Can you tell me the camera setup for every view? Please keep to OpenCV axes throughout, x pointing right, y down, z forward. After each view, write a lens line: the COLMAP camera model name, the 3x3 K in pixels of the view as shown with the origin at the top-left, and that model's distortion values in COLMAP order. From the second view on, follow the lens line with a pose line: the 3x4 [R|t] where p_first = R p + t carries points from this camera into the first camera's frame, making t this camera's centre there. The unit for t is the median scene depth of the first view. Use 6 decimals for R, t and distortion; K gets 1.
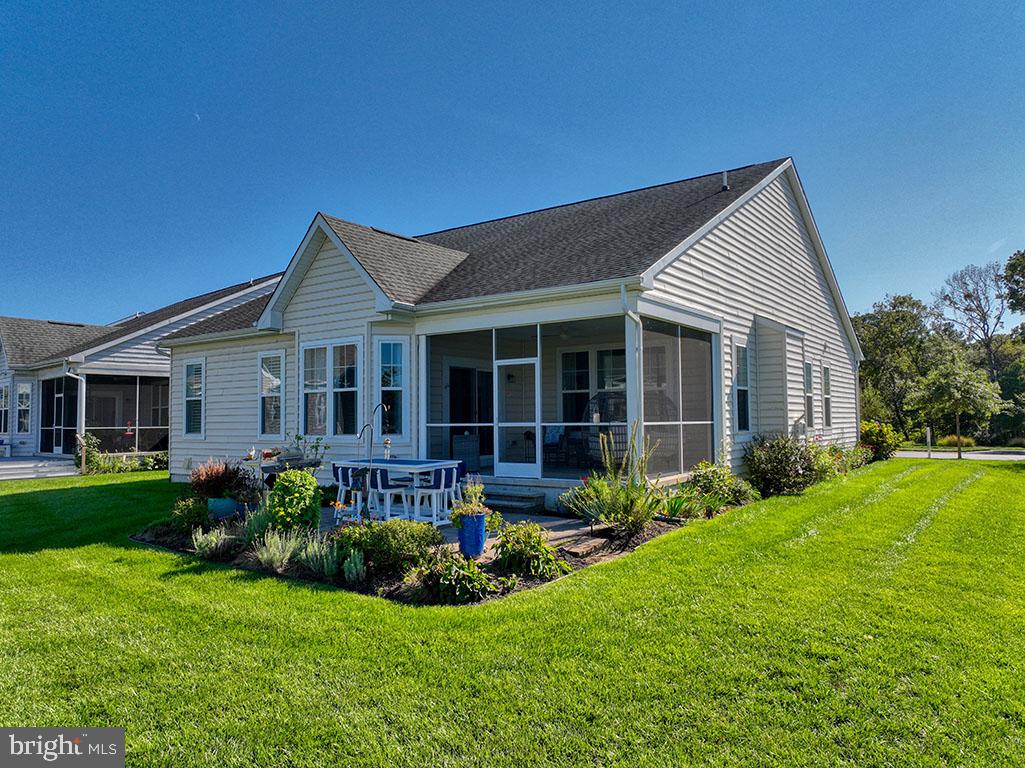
lens RADIAL K [[719.2, 0, 514.8], [0, 719.2, 383.0], [0, 0, 1]] dist [0.004342, 0.004957]
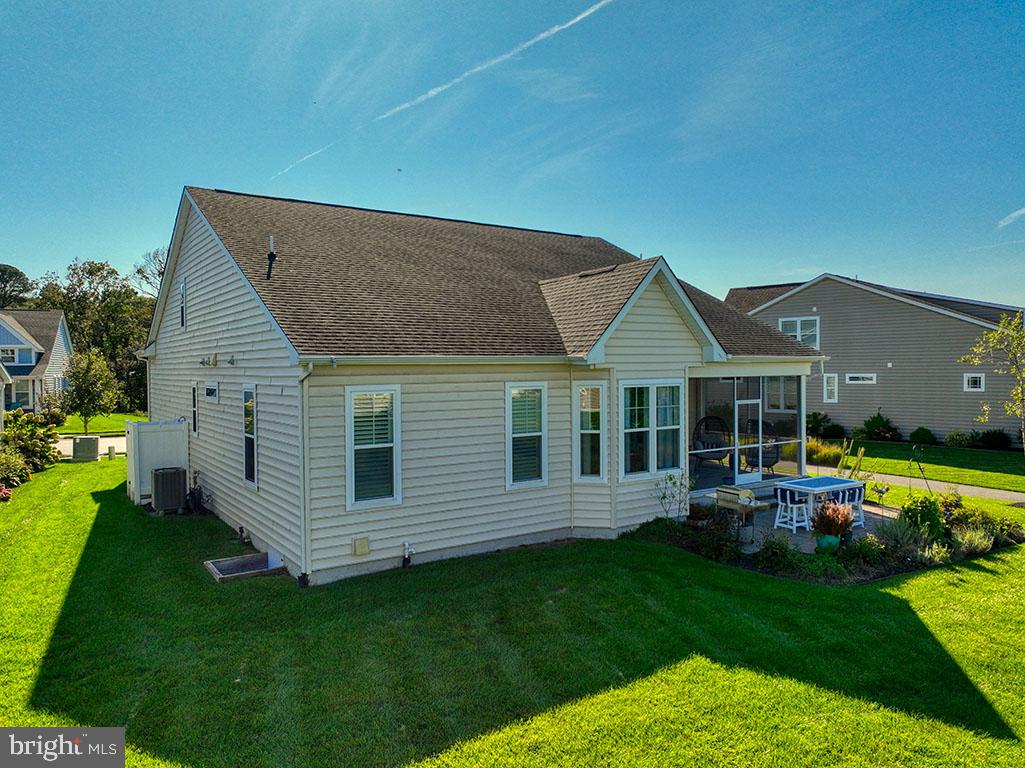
lens RADIAL K [[719.2, 0, 514.8], [0, 719.2, 383.0], [0, 0, 1]] dist [0.004342, 0.004957]
pose [[0.342374, -0.016438, 0.939420, -1.351410], [-0.044137, 0.998462, 0.033558, -0.085108], [-0.938526, -0.052952, 0.341122, 0.867625]]
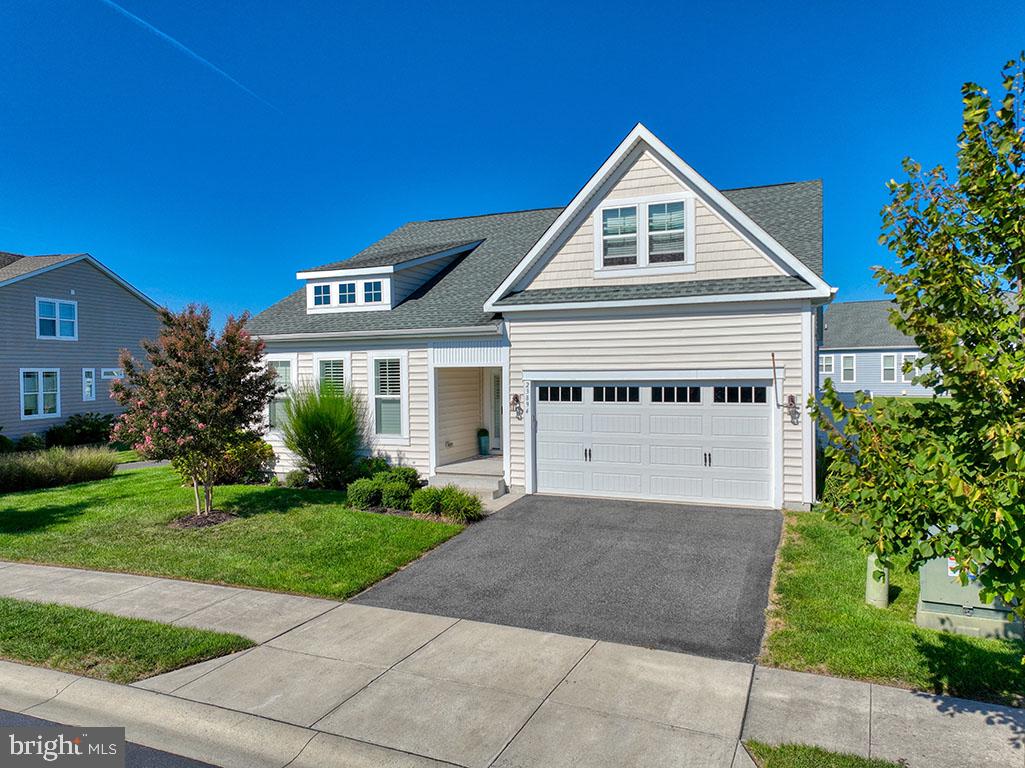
lens RADIAL K [[719.2, 0, 514.8], [0, 719.2, 383.0], [0, 0, 1]] dist [0.004342, 0.004957]
pose [[-0.977505, 0.023398, -0.209611, 0.633843], [0.031220, 0.998931, -0.034083, 0.084931], [0.208589, -0.039860, -0.977191, 3.202410]]
